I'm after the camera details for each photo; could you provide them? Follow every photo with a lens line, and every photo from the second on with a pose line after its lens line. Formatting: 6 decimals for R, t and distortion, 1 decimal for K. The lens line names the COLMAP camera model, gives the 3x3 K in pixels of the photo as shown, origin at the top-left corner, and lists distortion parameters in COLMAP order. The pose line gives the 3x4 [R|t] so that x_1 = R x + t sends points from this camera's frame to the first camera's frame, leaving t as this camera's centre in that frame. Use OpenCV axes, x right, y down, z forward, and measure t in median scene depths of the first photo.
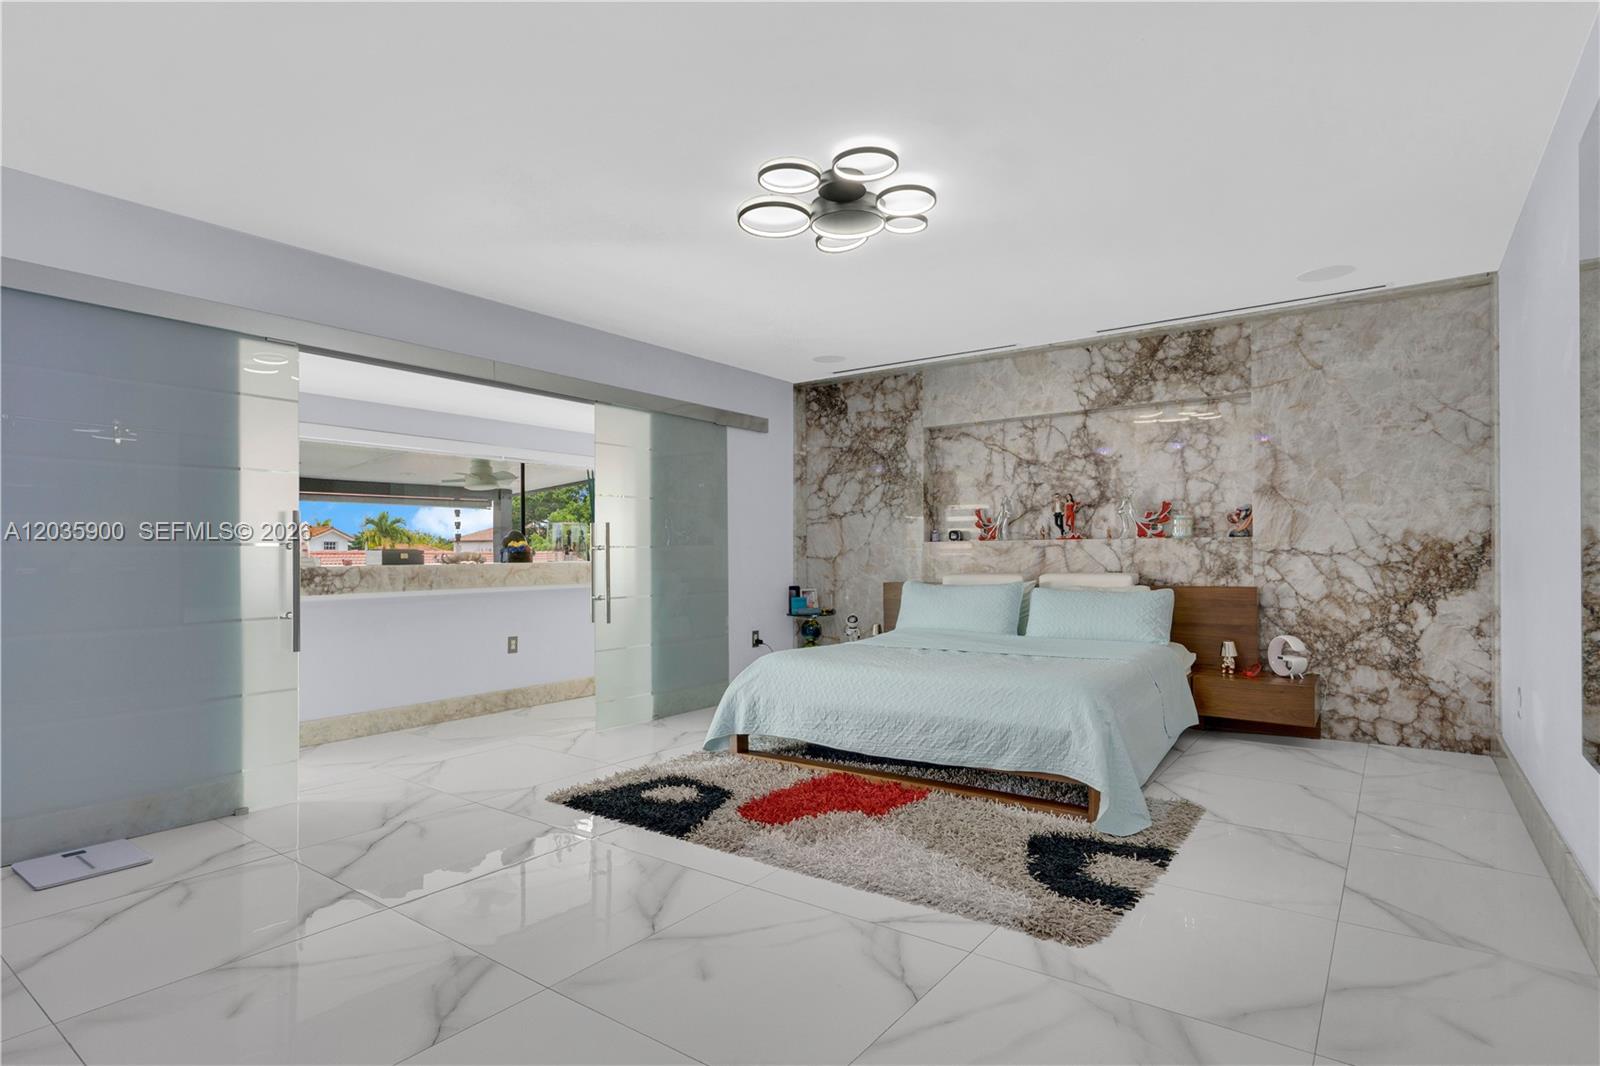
lens RADIAL K [[816.0, 0, 789.6], [0, 816.0, 555.1], [0, 0, 1]] dist [0.000371, 0.000386]
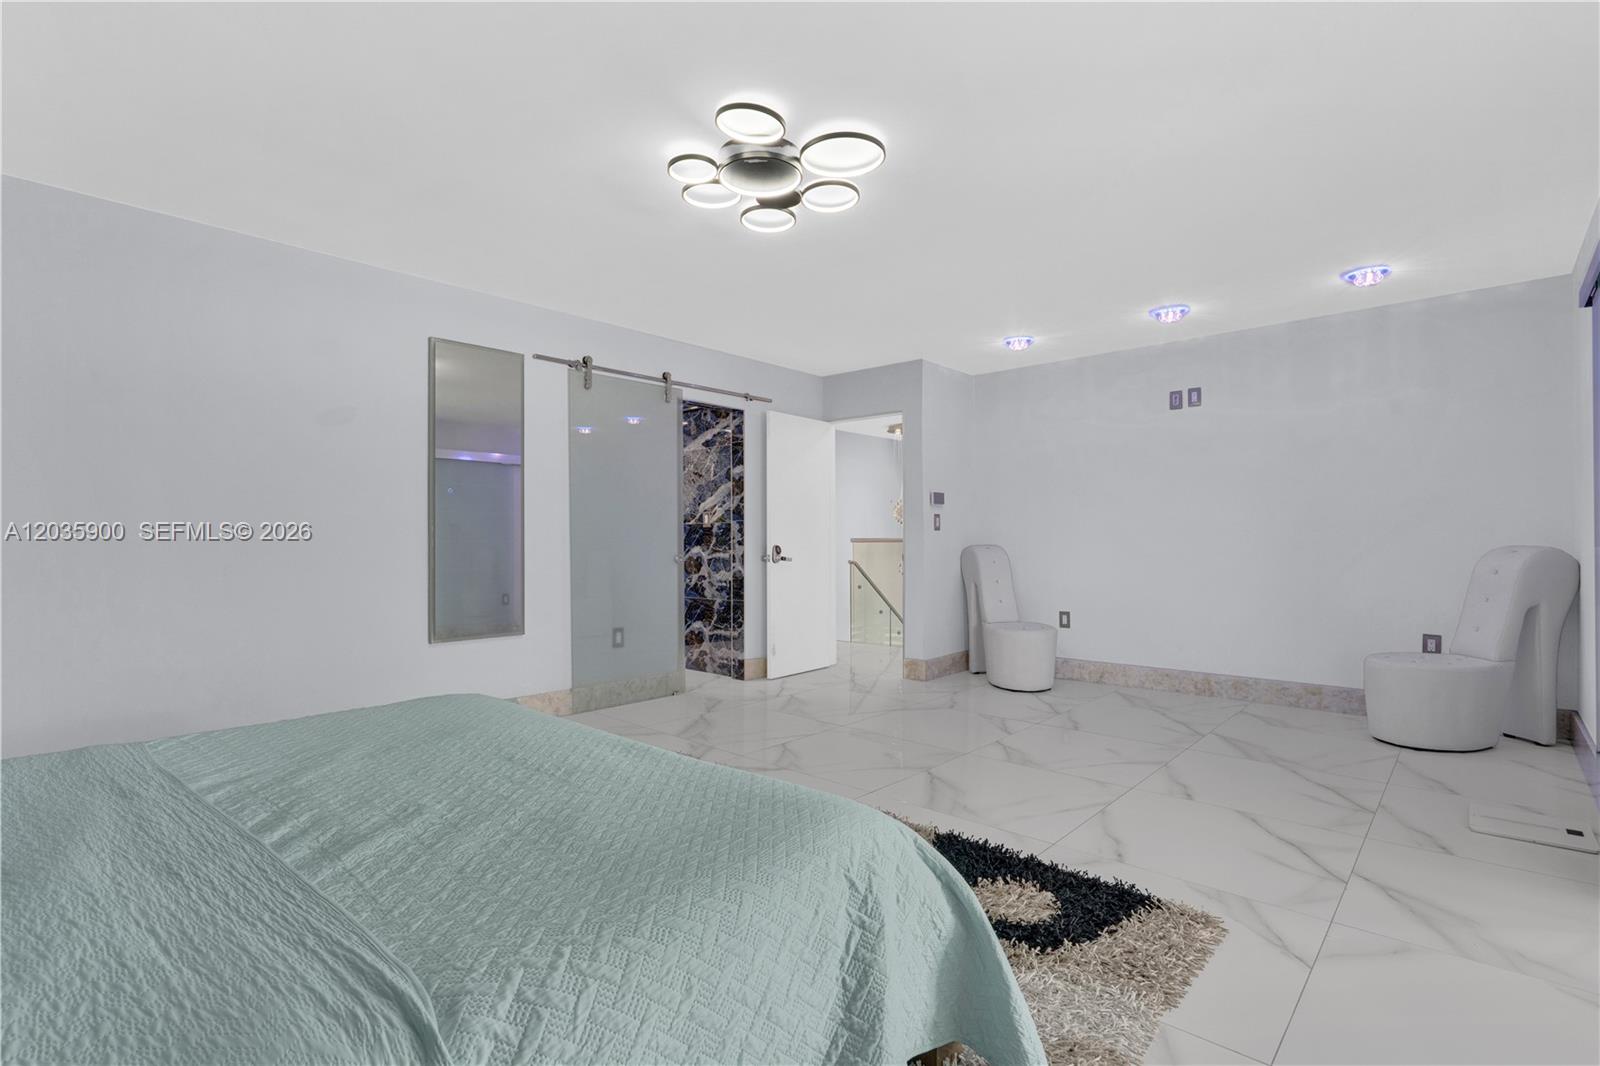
lens RADIAL K [[747.2, 0, 822.4], [0, 747.2, 532.0], [0, 0, 1]] dist [0.000408, 0.000134]
pose [[-0.998092, 0.009206, 0.061057, -0.039427], [0.008423, 0.999879, -0.013061, 0.010876], [-0.061169, -0.012522, -0.998049, 1.718989]]
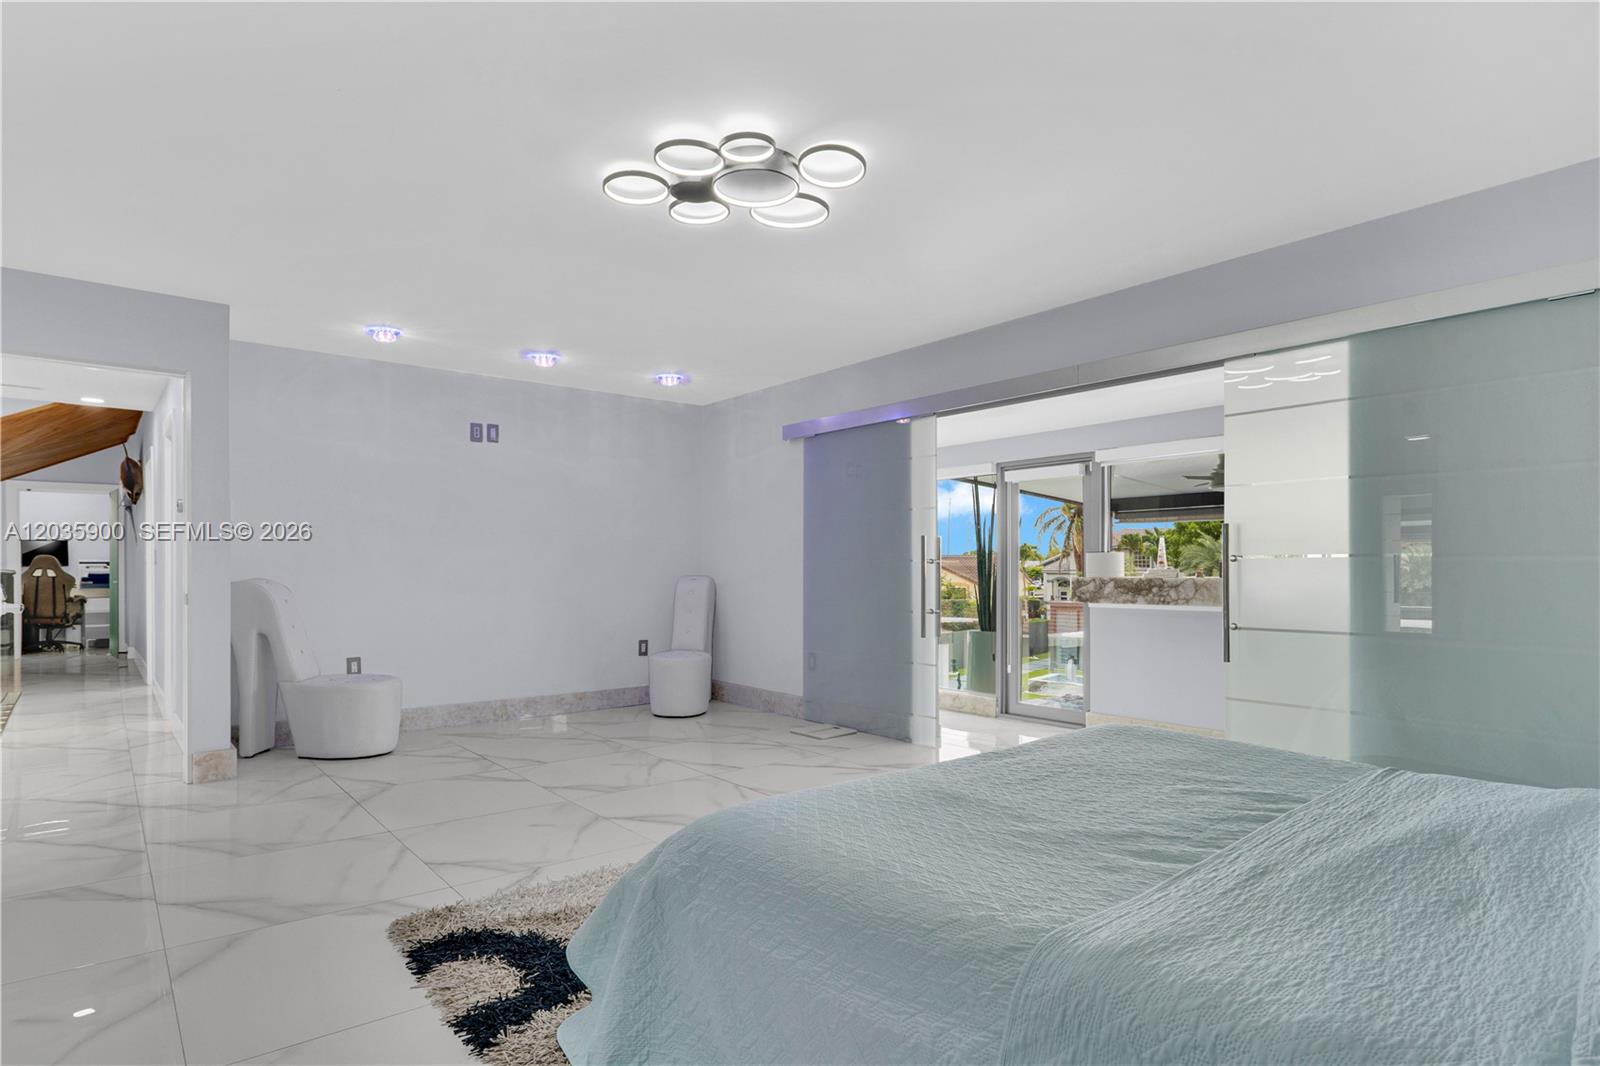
lens RADIAL K [[852.1, 0, 800.1], [0, 852.1, 571.6], [0, 0, 1]] dist [-0.000748, -0.000443]
pose [[-0.224873, 0.011501, -0.974320, 0.895891], [-0.001173, 0.999926, 0.012074, -0.009962], [0.974387, 0.003858, -0.224843, 1.185212]]
